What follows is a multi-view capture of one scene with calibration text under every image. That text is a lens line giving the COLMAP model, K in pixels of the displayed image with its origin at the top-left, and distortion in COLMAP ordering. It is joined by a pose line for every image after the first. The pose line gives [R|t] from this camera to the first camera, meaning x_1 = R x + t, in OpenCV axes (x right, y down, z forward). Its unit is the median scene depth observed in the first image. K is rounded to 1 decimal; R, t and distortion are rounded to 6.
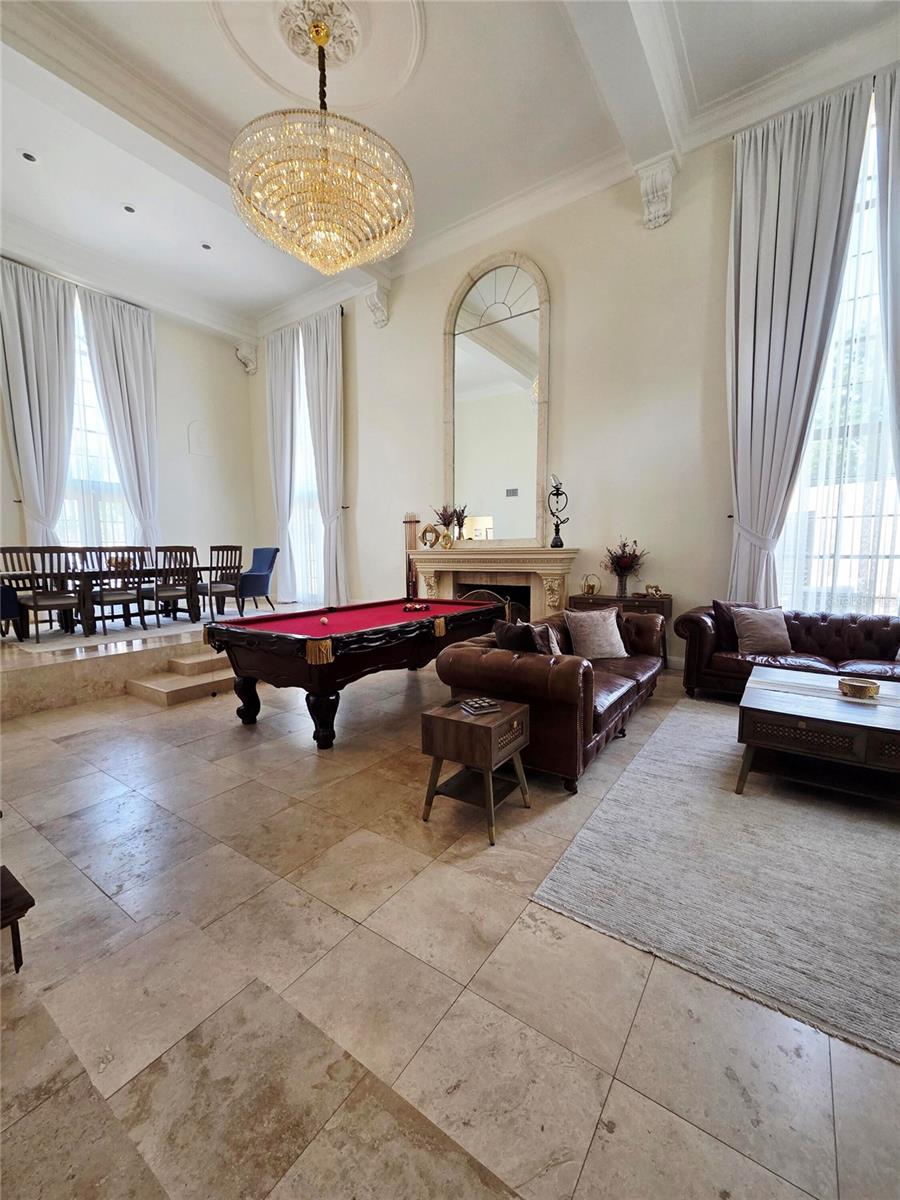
lens RADIAL K [[493.2, 0, 450.5], [0, 493.2, 603.4], [0, 0, 1]] dist [0.003382, 0.000082]
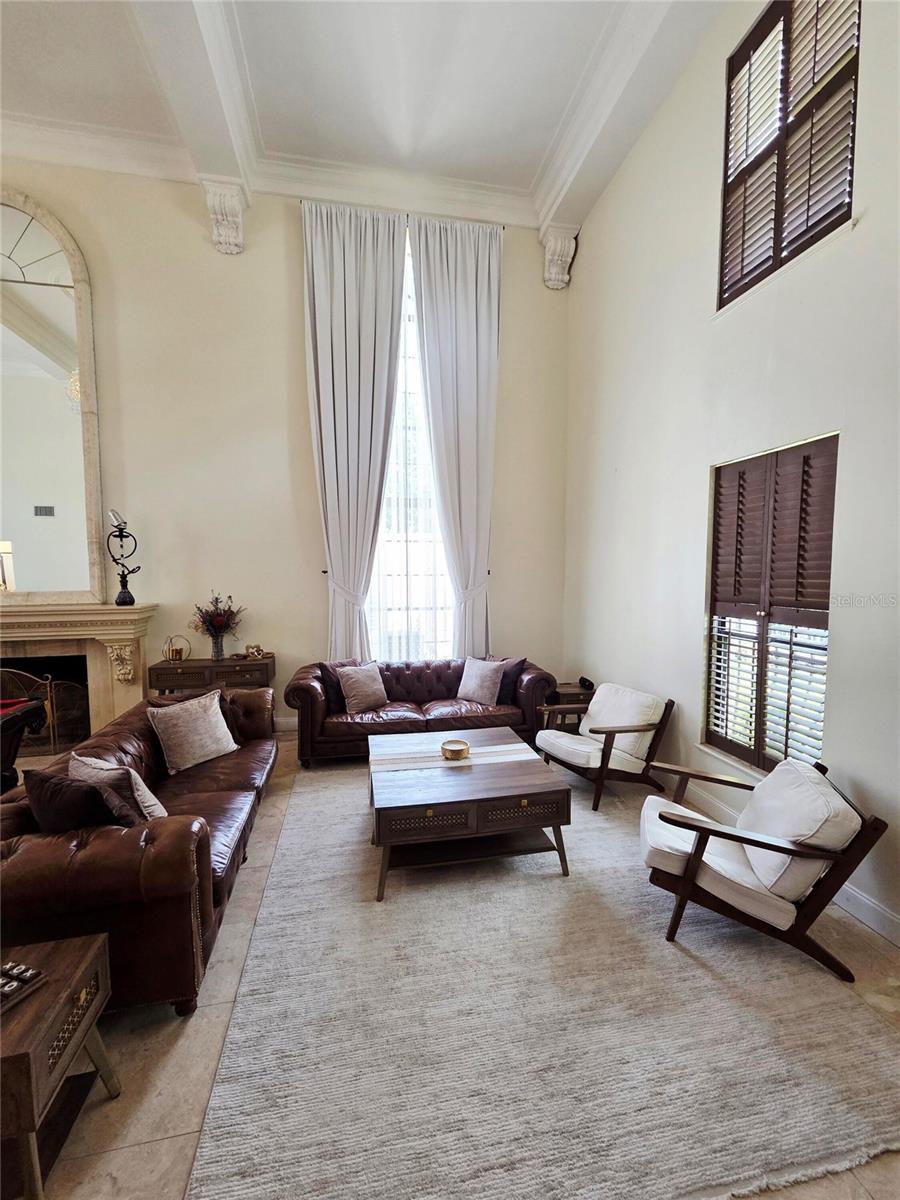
lens RADIAL K [[493.2, 0, 450.5], [0, 493.2, 603.4], [0, 0, 1]] dist [0.003382, 0.000082]
pose [[0.692763, -0.048266, 0.719548, 0.015290], [0.074823, 0.997184, -0.005148, -0.090987], [-0.717273, 0.057405, 0.694423, 0.122068]]
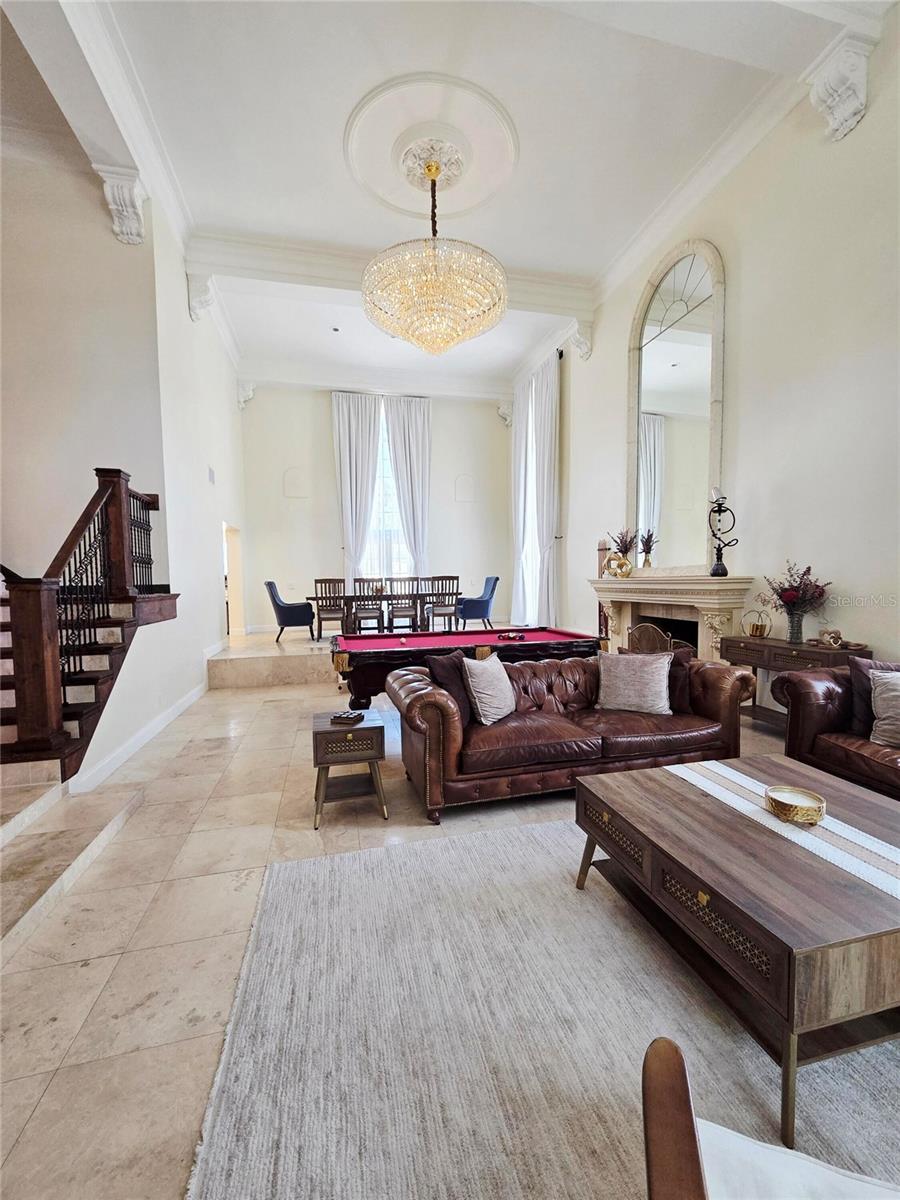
lens RADIAL K [[494.0, 0, 452.0], [0, 494.0, 608.7], [0, 0, 1]] dist [-0.000360, -0.000428]
pose [[0.753456, 0.035096, -0.656561, 0.524446], [-0.059528, 0.998115, -0.014960, -0.026873], [0.654798, 0.050356, 0.754125, 0.126719]]
